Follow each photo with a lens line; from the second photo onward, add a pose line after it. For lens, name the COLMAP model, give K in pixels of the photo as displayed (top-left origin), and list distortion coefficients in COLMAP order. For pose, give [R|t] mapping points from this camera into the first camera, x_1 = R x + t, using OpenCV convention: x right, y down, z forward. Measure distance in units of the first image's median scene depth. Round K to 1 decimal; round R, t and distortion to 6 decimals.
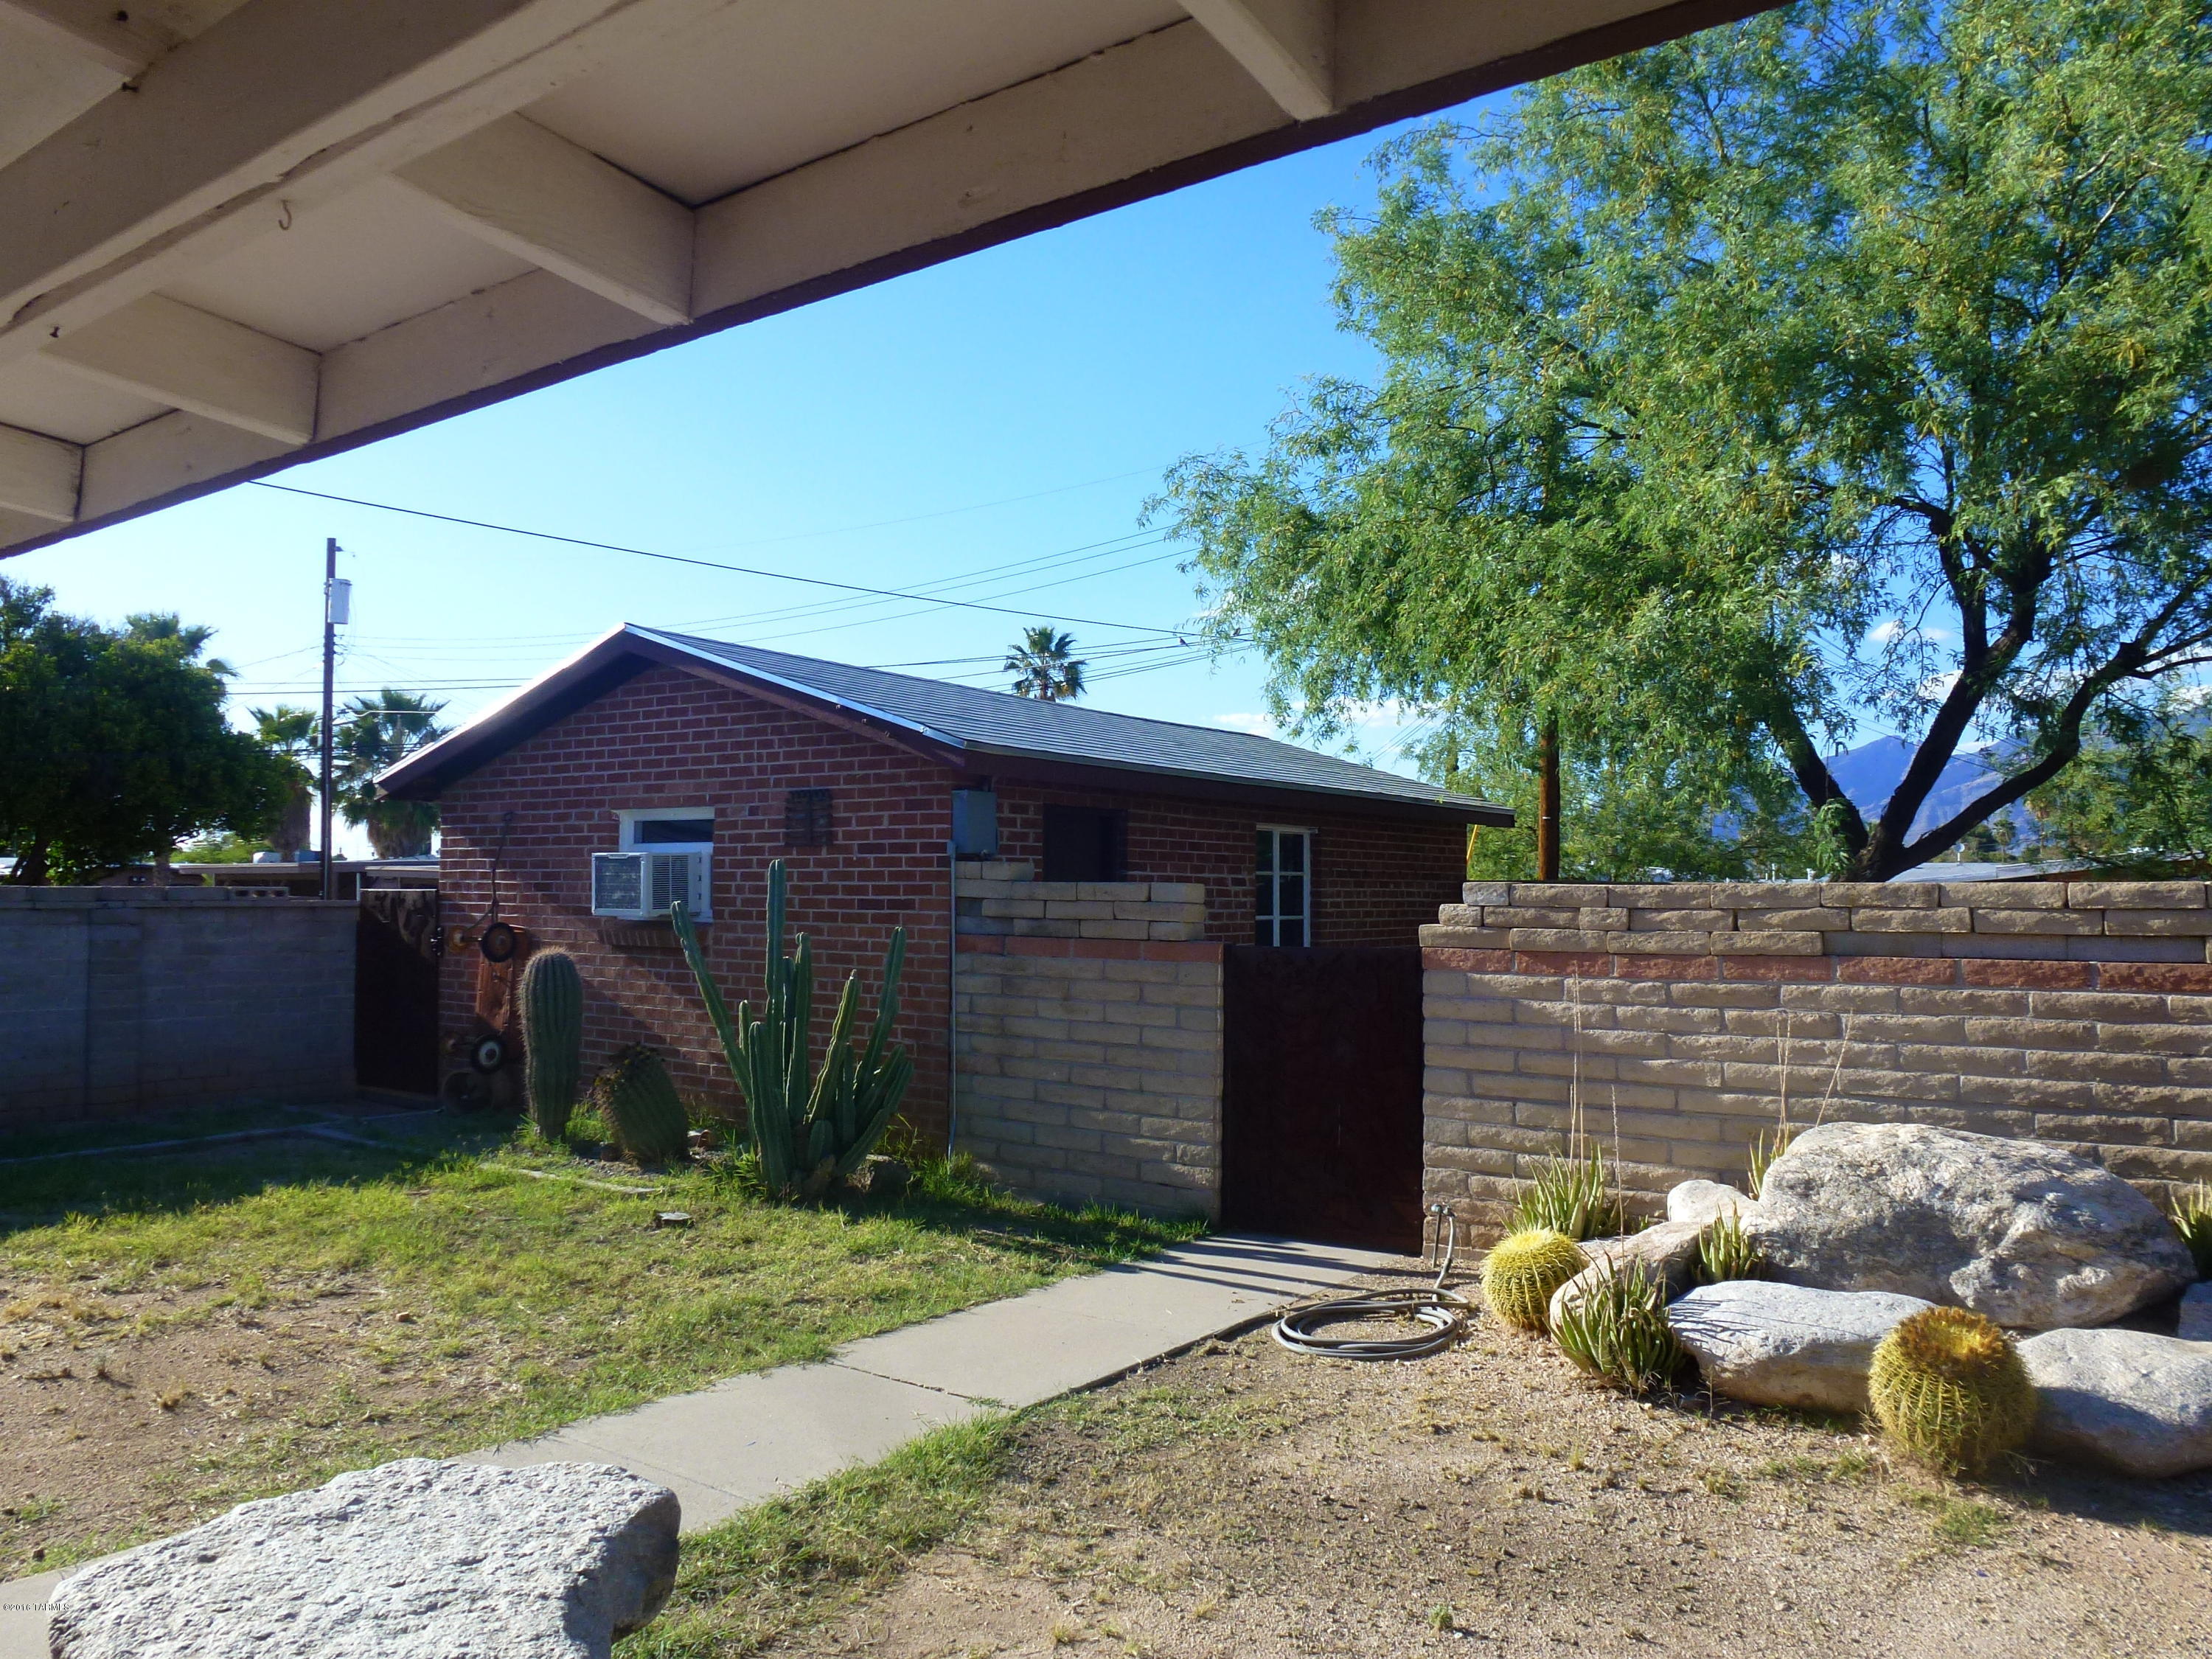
lens RADIAL K [[1598.2, 0, 1096.5], [0, 1598.2, 814.7], [0, 0, 1]] dist [-0.054255, 0.017831]
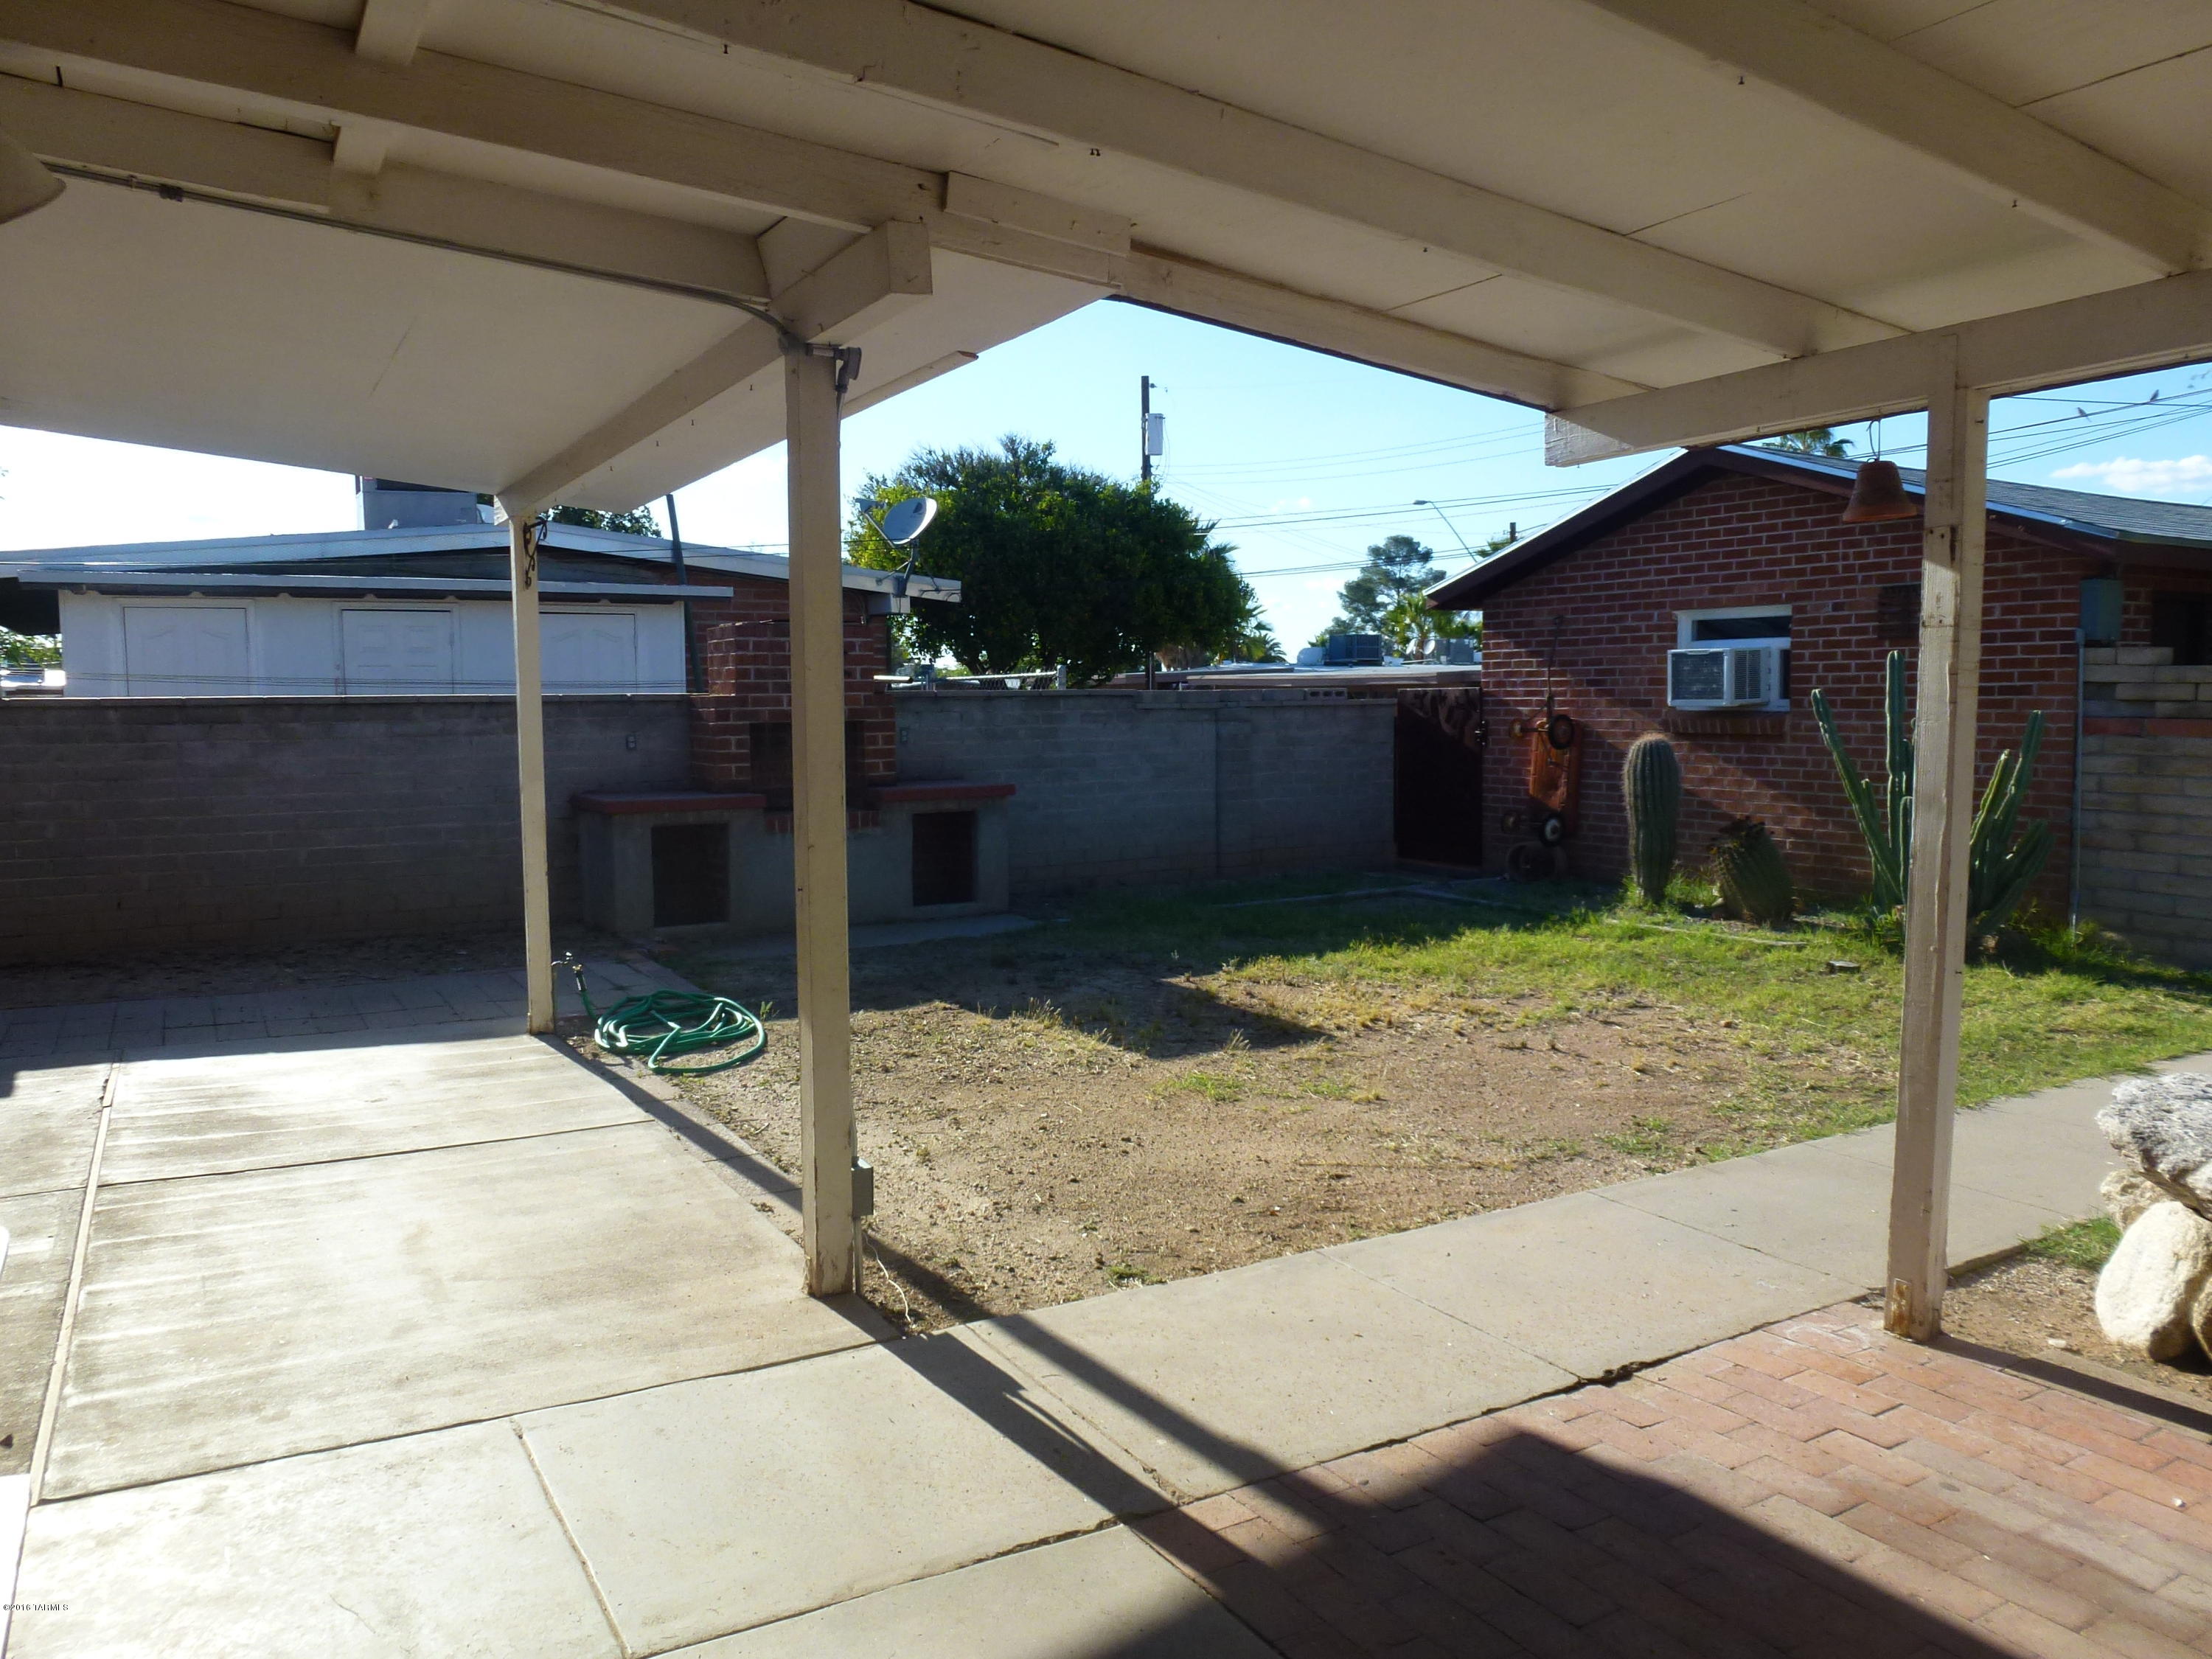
lens RADIAL K [[1598.2, 0, 1107.0], [0, 1598.2, 830.4], [0, 0, 1]] dist [-0.054255, 0.017831]
pose [[0.916053, 0.016091, -0.400735, -0.315213], [0.036703, 0.991639, 0.123717, -0.003490], [0.399375, -0.128039, 0.907803, -0.248991]]
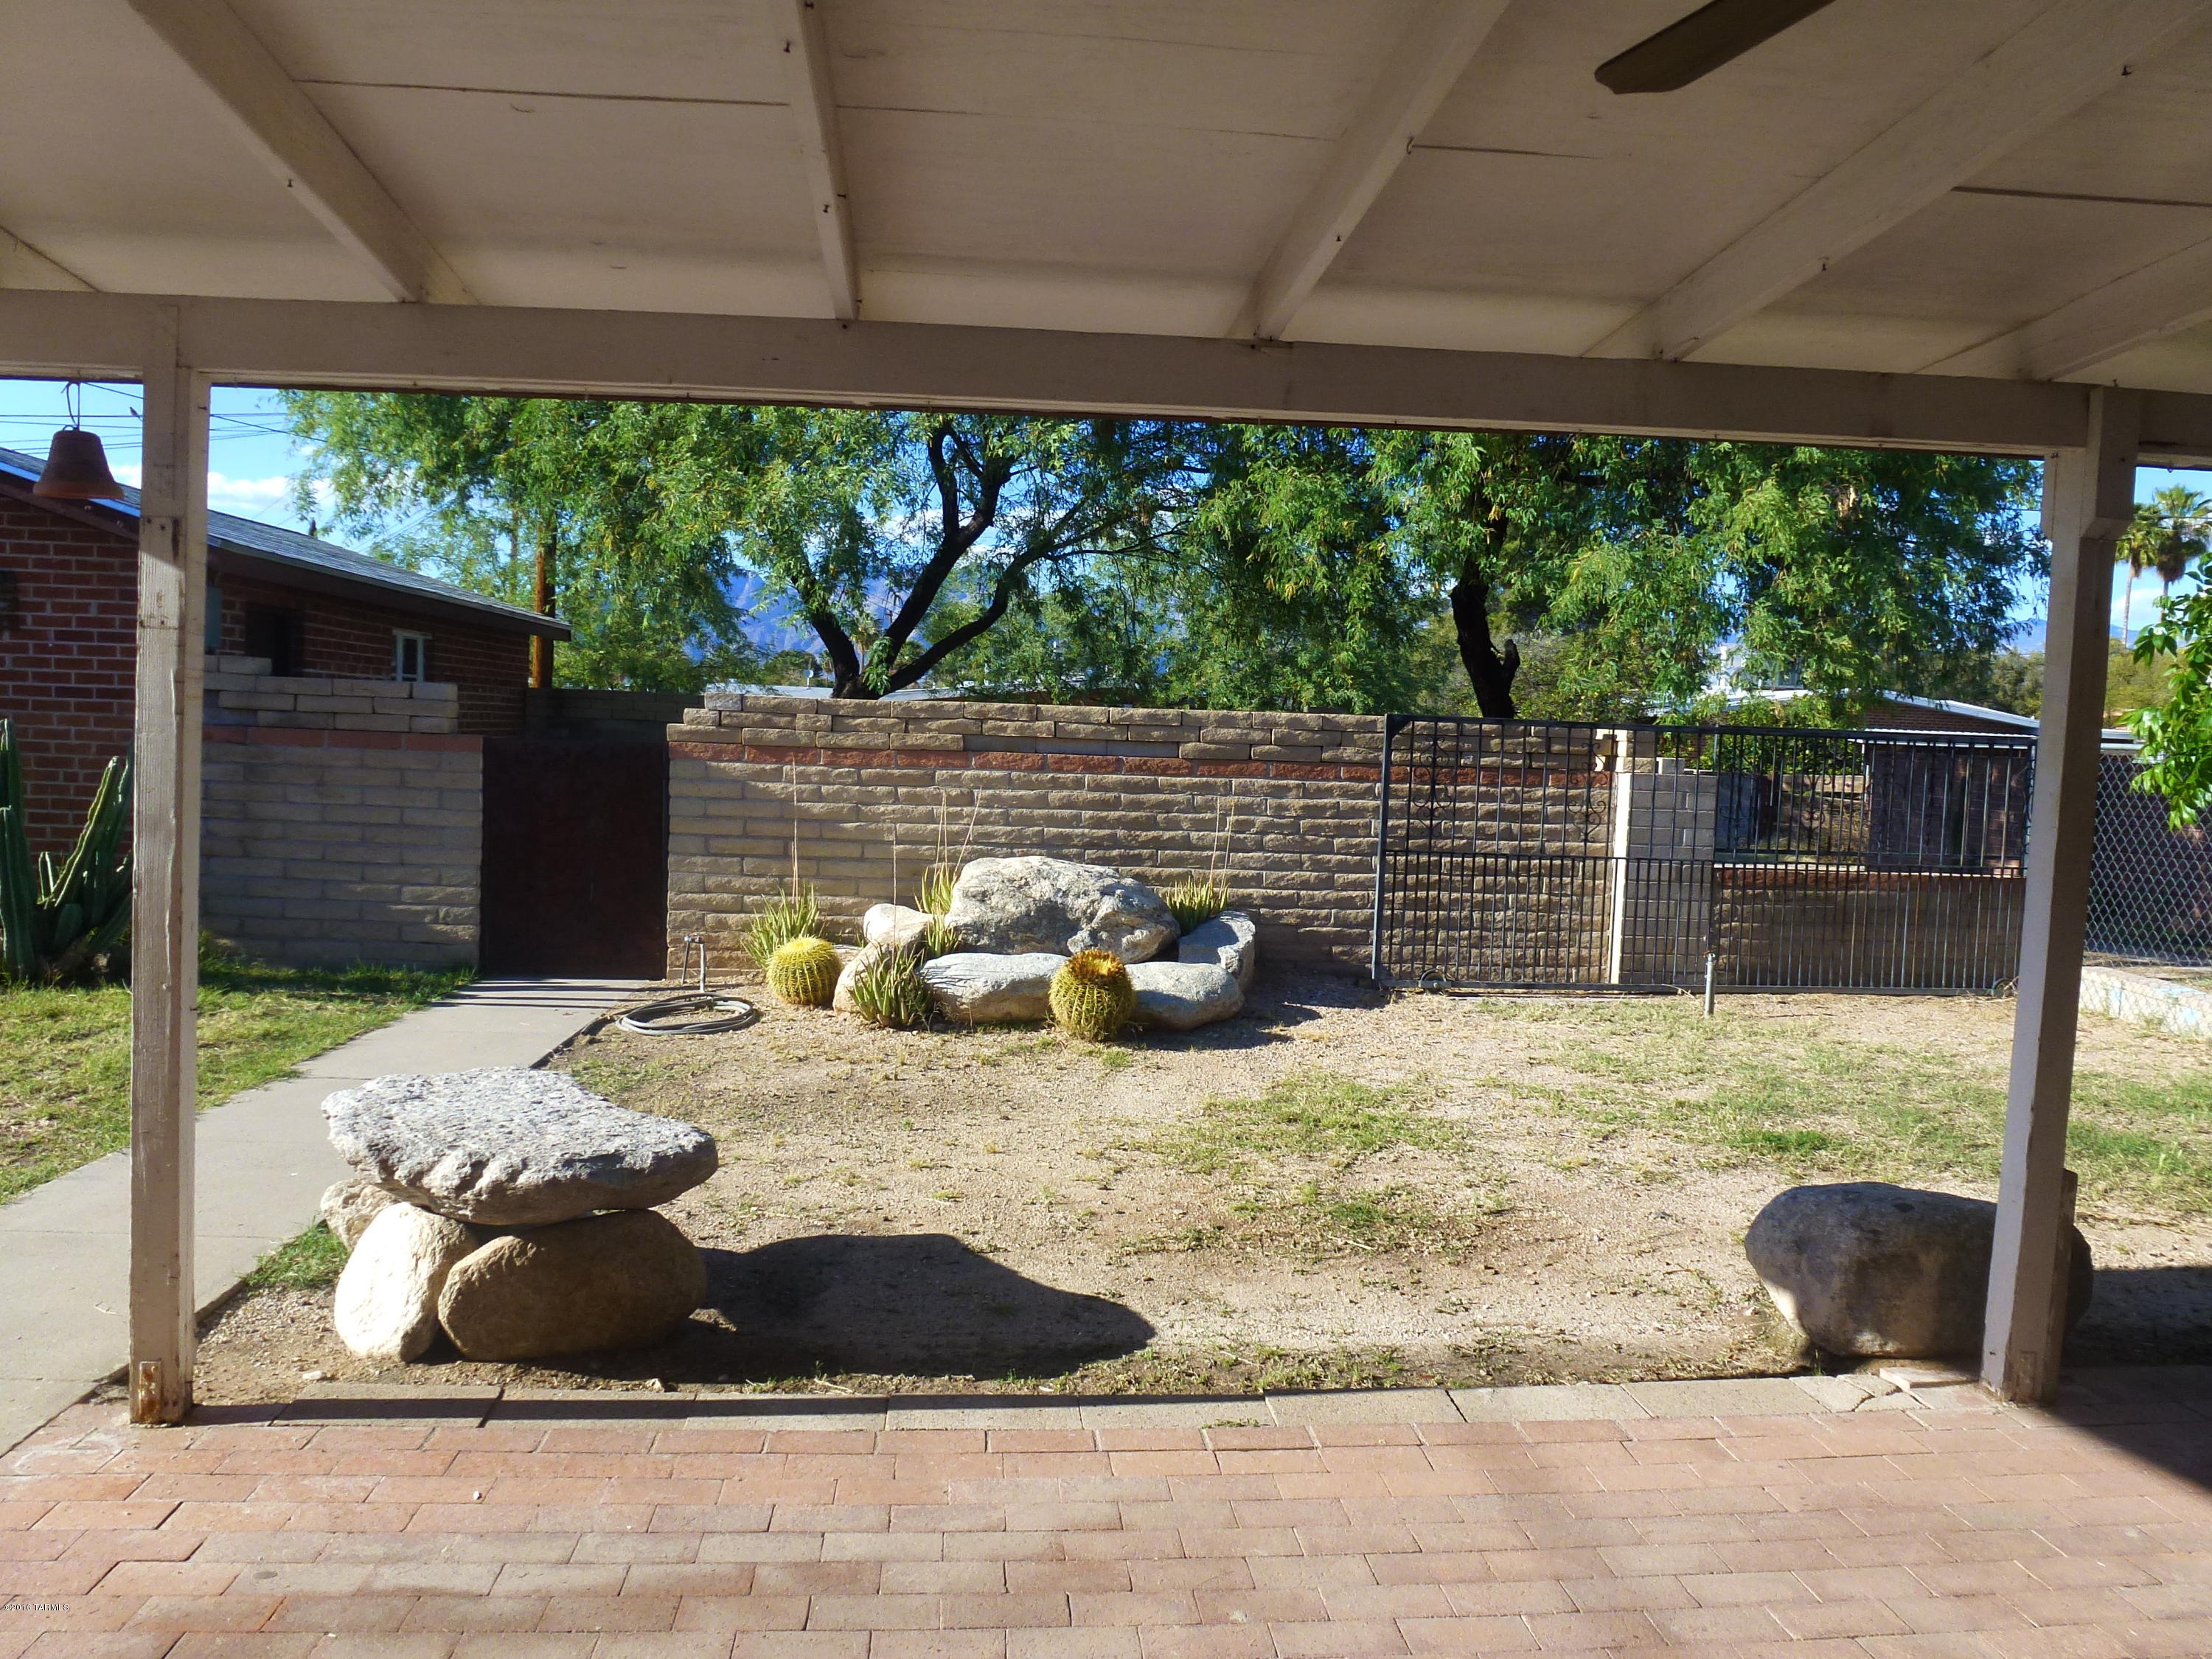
lens RADIAL K [[1598.2, 0, 1111.2], [0, 1598.2, 834.9], [0, 0, 1]] dist [-0.054255, 0.017831]
pose [[0.757668, -0.021343, 0.652291, -0.362020], [-0.065031, 0.992022, 0.107997, -0.003507], [-0.649392, -0.124245, 0.750236, -0.200102]]
